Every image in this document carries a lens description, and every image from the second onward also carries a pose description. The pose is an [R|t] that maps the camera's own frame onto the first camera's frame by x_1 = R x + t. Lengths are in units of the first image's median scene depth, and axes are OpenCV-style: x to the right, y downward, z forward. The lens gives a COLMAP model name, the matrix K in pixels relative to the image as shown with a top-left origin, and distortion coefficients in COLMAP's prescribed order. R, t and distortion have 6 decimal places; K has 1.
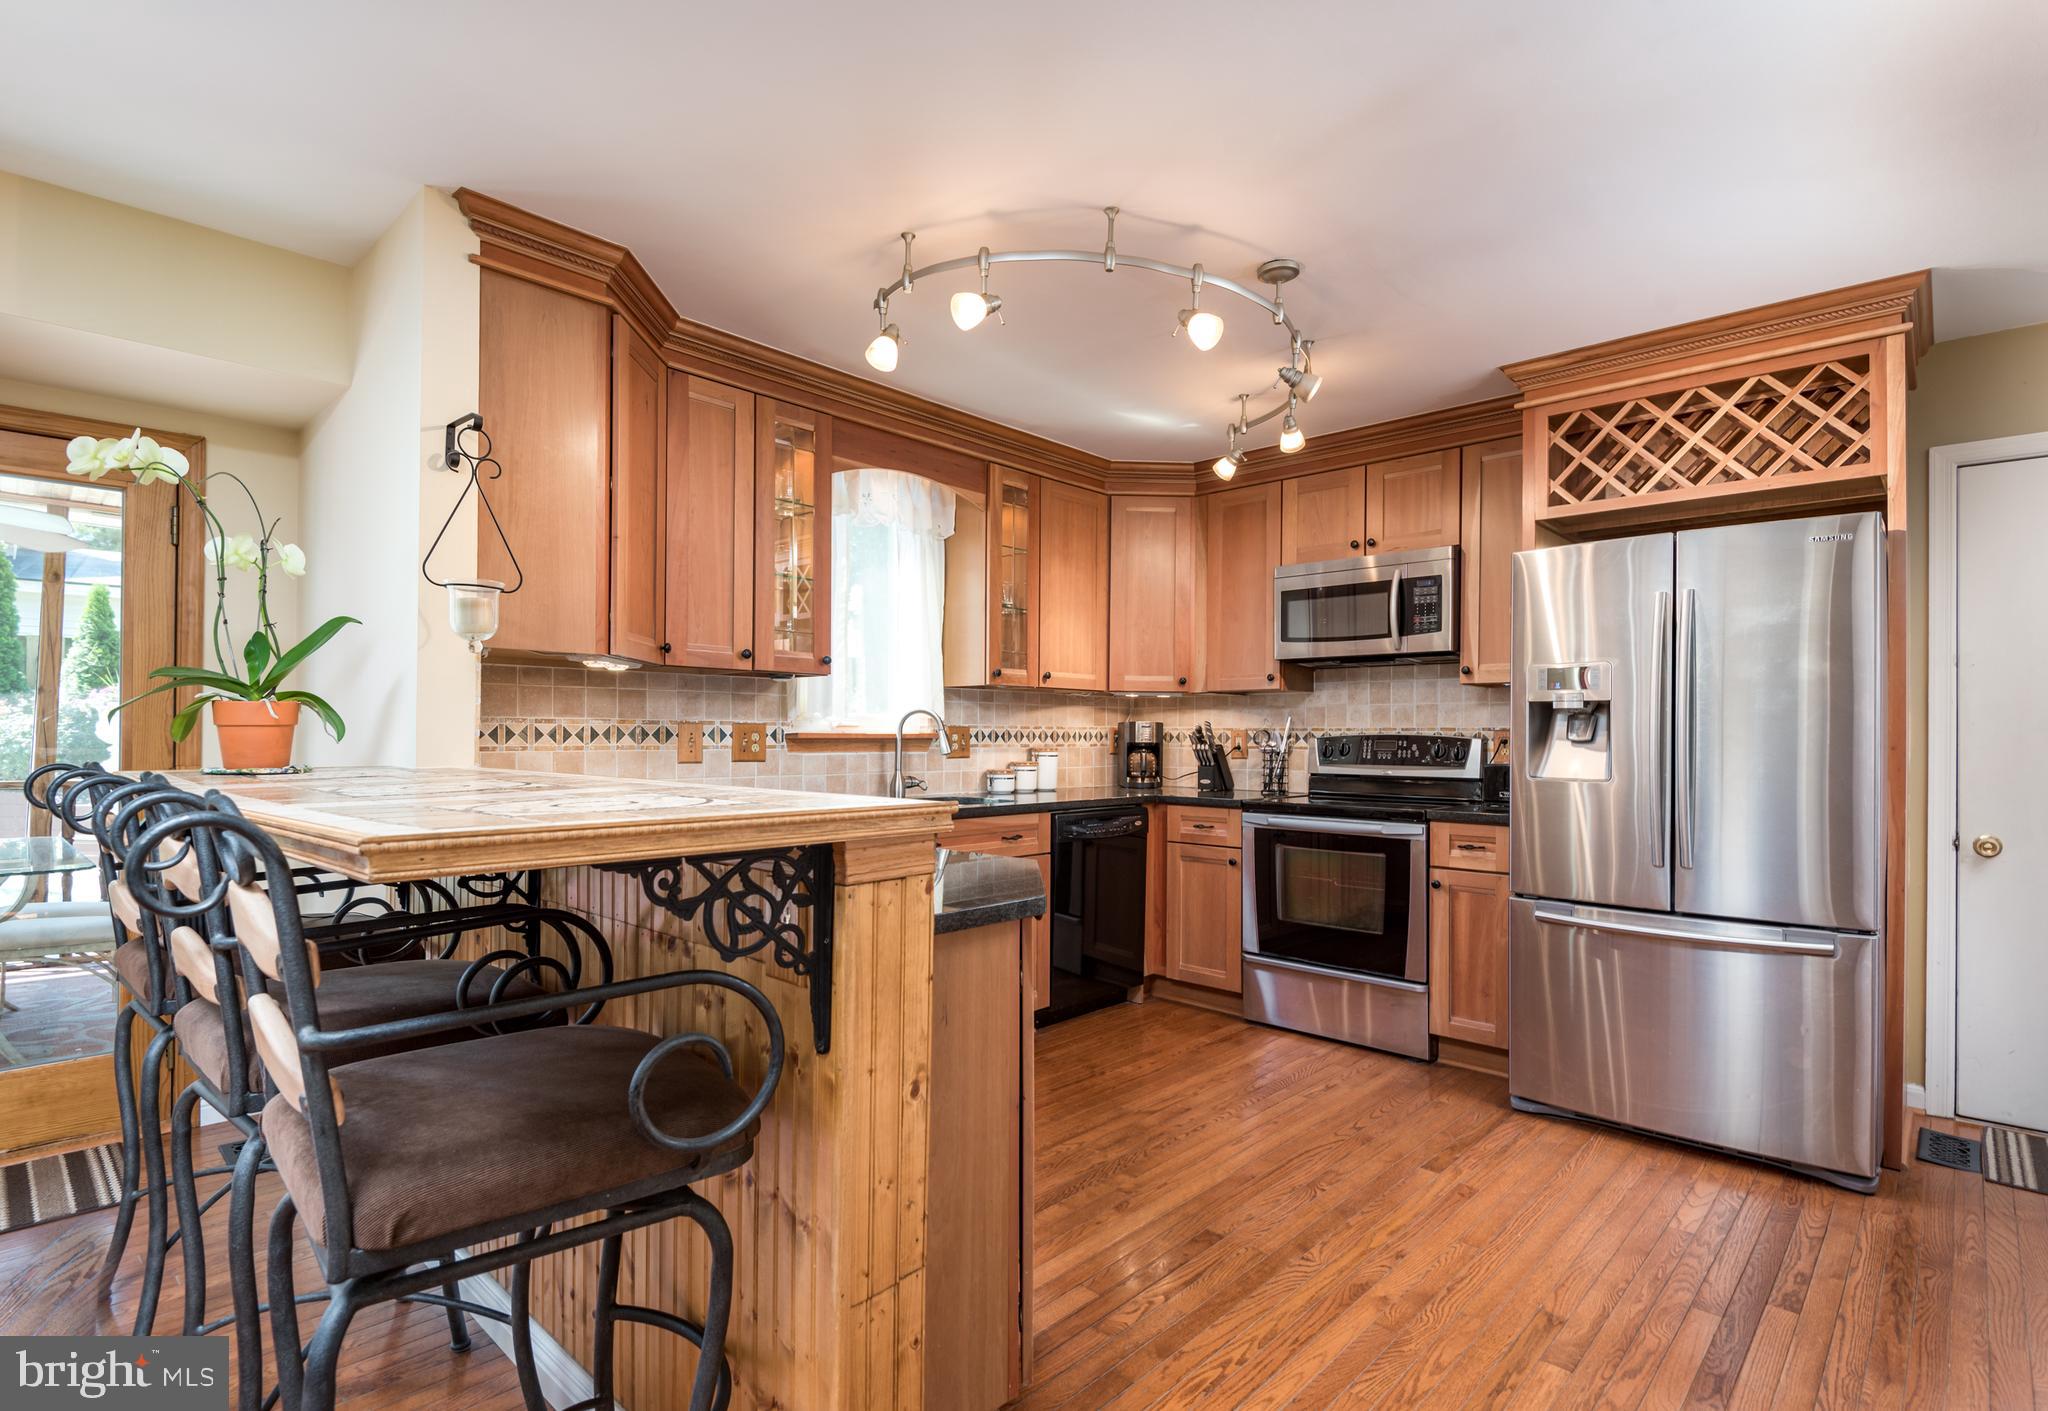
lens RADIAL K [[1012.2, 0, 1068.9], [0, 1012.2, 726.0], [0, 0, 1]] dist [0.002142, -0.002523]
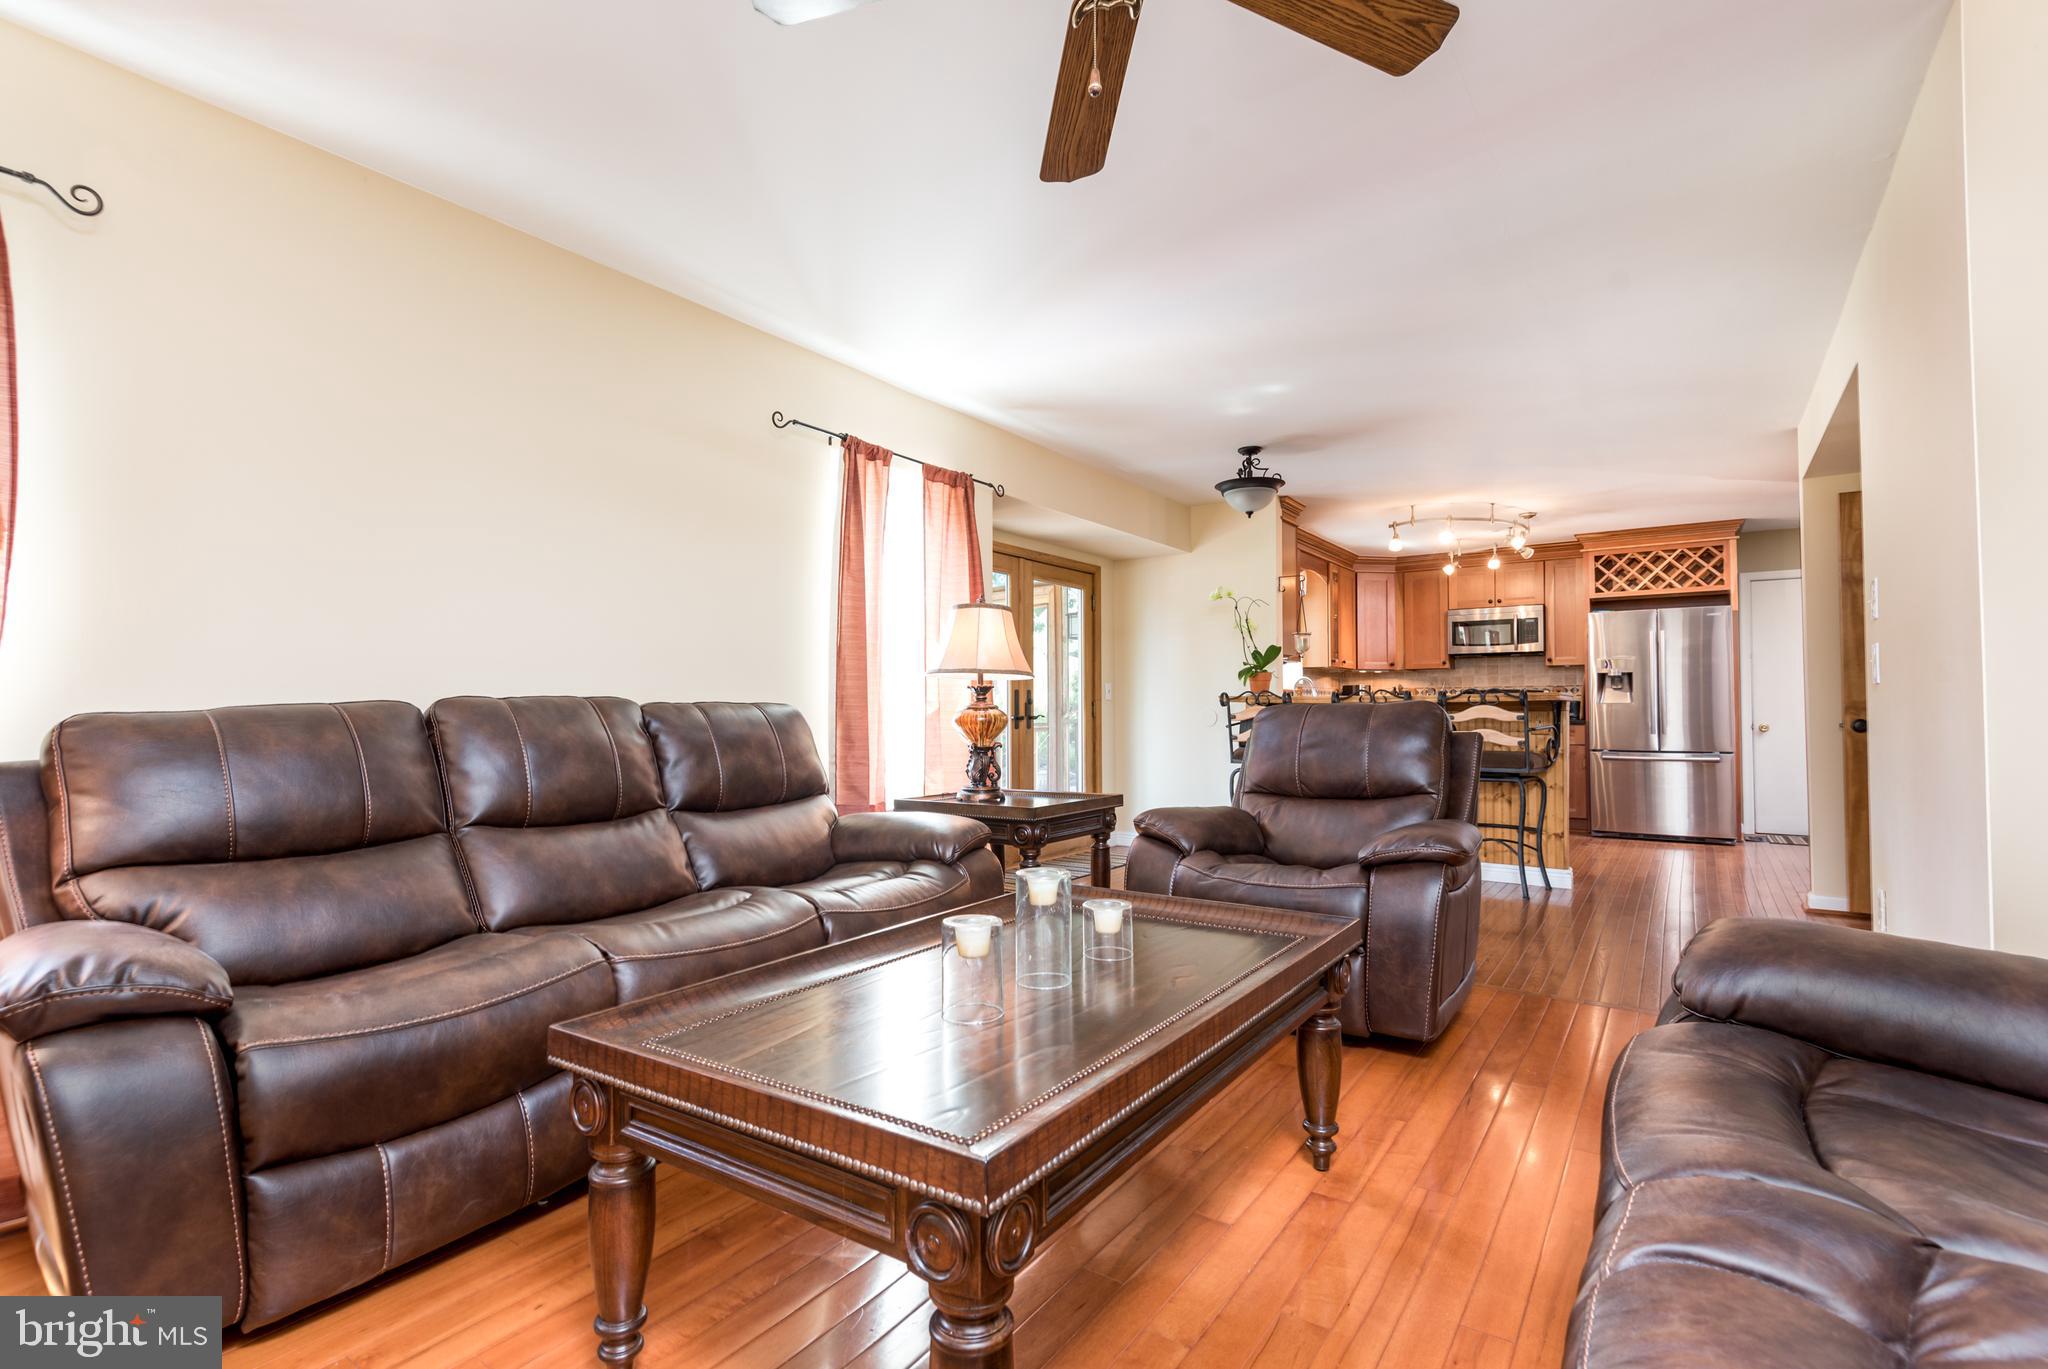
lens RADIAL K [[959.0, 0, 1015.3], [0, 959.0, 684.3], [0, 0, 1]] dist [-0.001111, -0.001939]
pose [[0.993329, -0.005330, 0.115189, -1.176871], [0.007626, 0.999781, -0.019508, 0.037077], [-0.115060, 0.020256, 0.993152, -1.122341]]
